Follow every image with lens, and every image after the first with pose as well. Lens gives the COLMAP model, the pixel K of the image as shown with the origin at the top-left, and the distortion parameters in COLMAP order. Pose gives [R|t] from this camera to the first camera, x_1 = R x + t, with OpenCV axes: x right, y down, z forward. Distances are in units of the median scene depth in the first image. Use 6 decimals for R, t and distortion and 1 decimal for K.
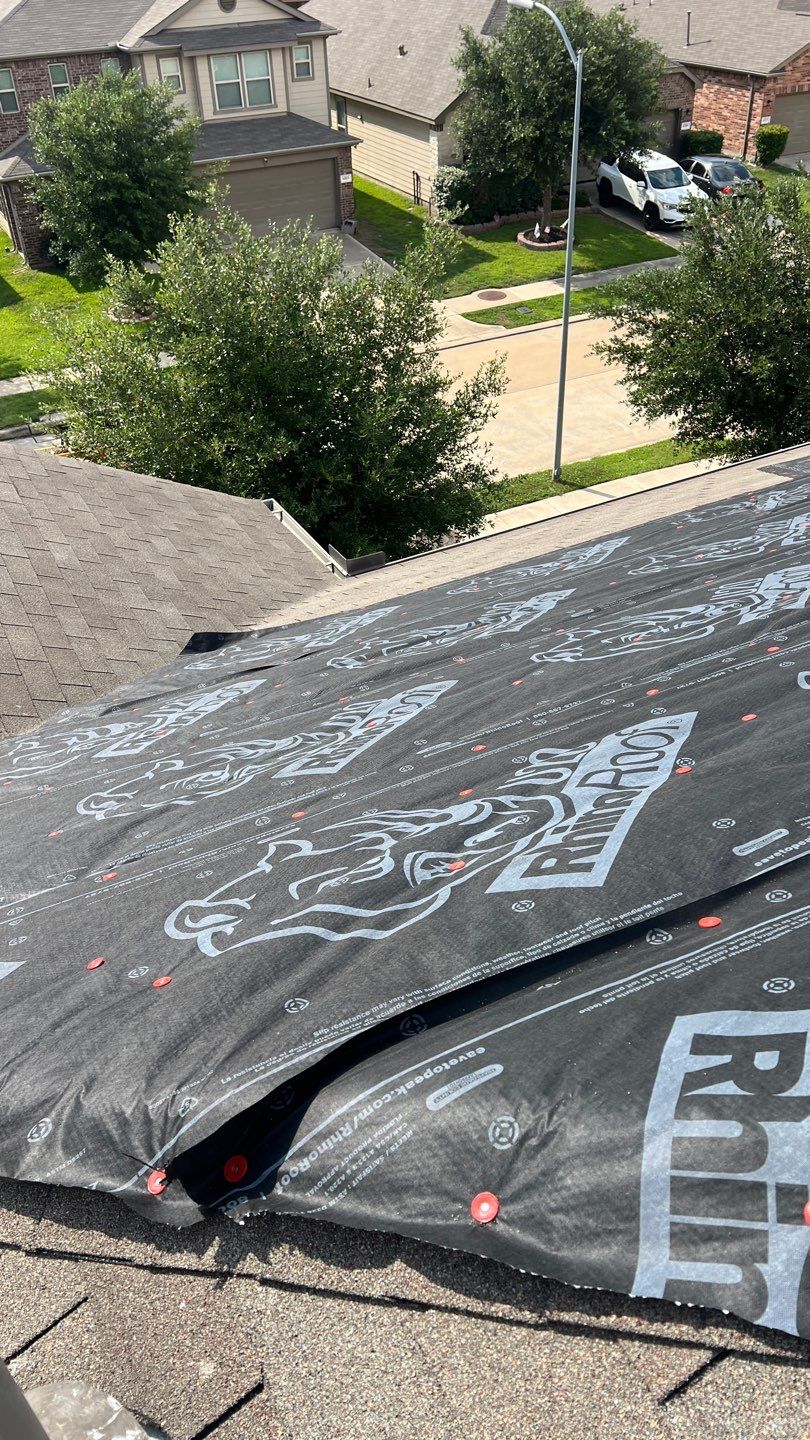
lens RADIAL K [[1096.9, 0, 399.7], [0, 1096.9, 710.3], [0, 0, 1]] dist [0.038281, -0.047674]
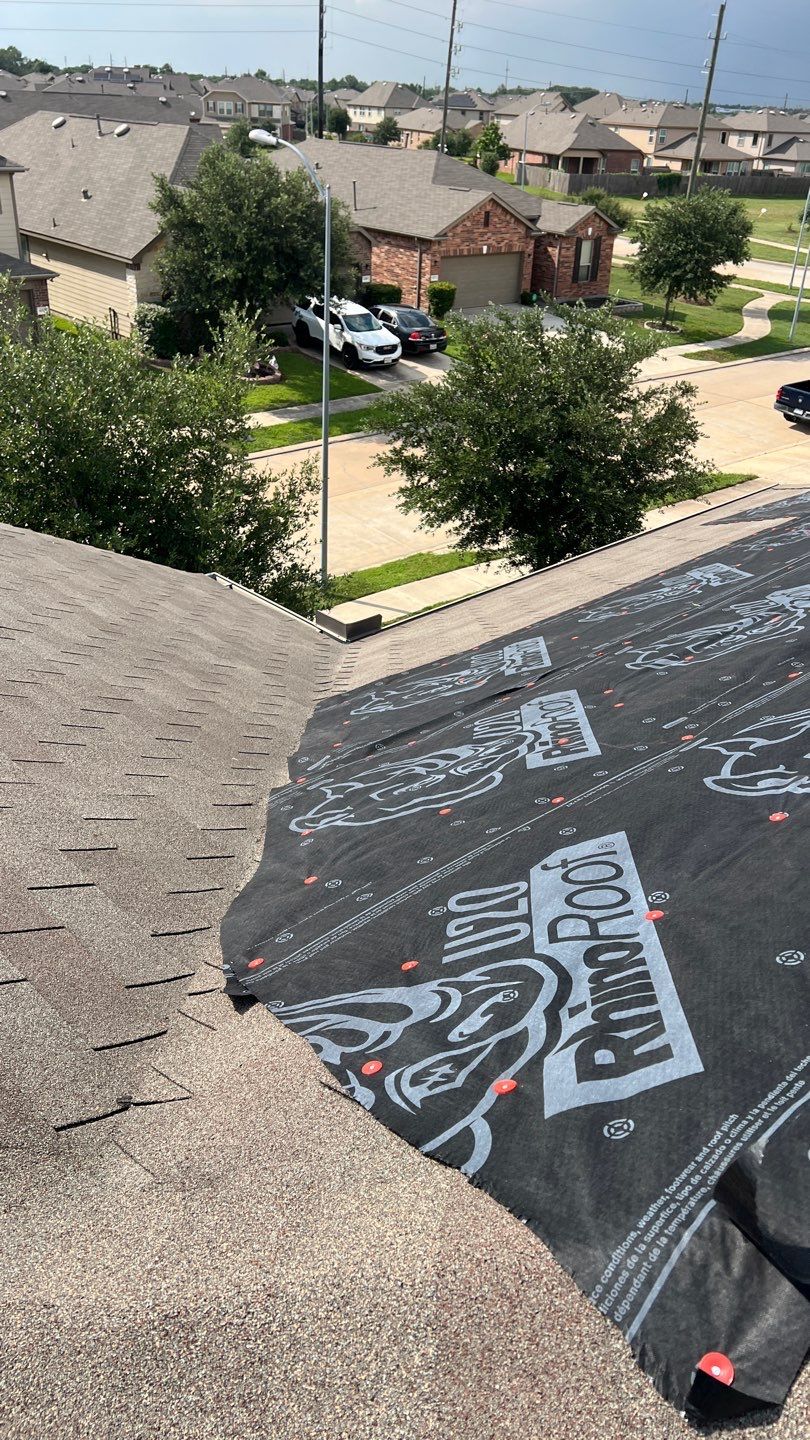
lens RADIAL K [[1096.9, 0, 412.1], [0, 1096.9, 706.1], [0, 0, 1]] dist [0.038281, -0.047674]
pose [[0.952827, -0.068865, 0.295598, -0.052574], [0.105428, 0.988371, -0.109575, 0.005909], [-0.284615, 0.135571, 0.949007, 0.028438]]
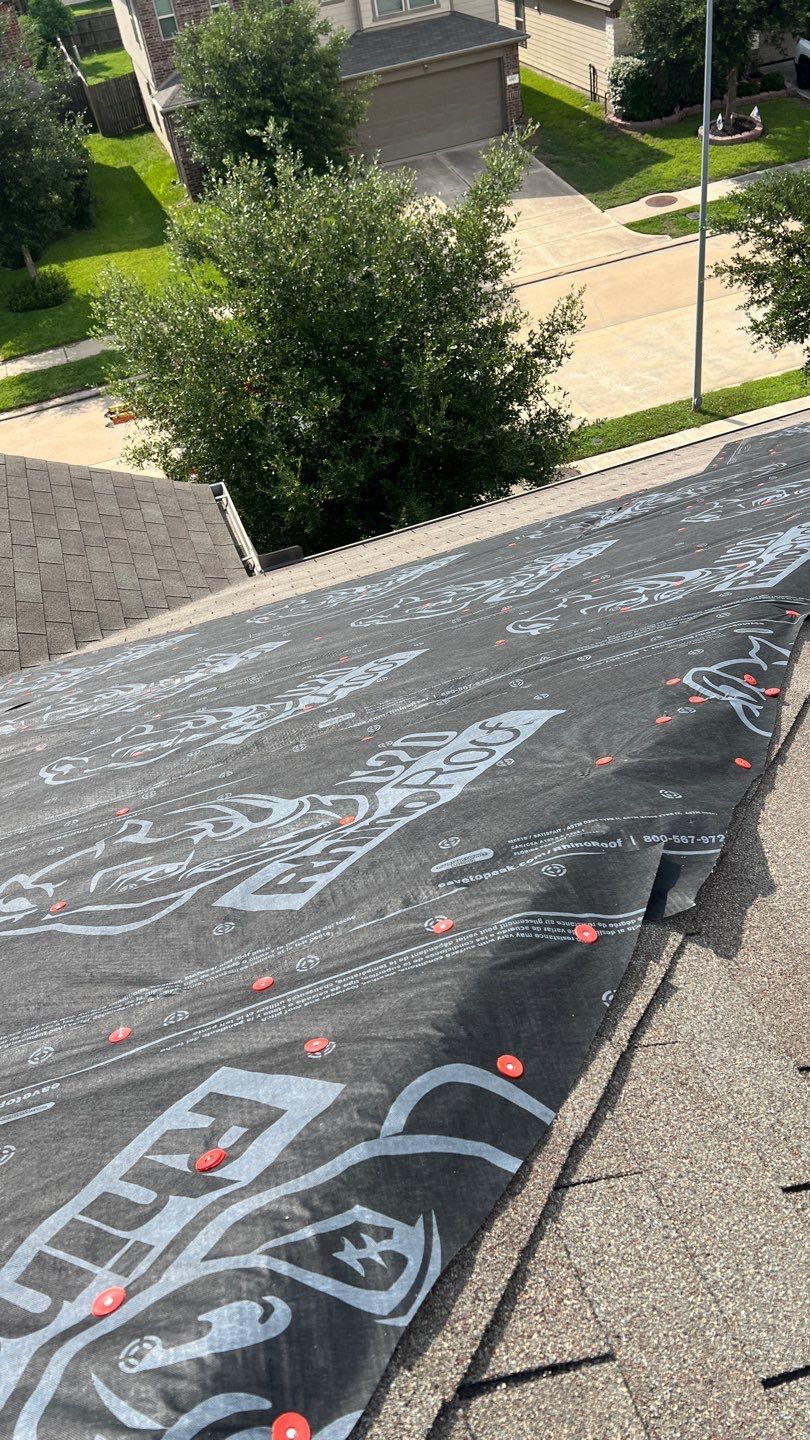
lens RADIAL K [[1096.9, 0, 403.3], [0, 1096.9, 727.5], [0, 0, 1]] dist [0.038281, -0.047674]
pose [[0.982390, 0.026995, -0.184882, 0.051118], [-0.010718, 0.996020, 0.088480, -0.014518], [0.186535, -0.084941, 0.978770, 0.013829]]
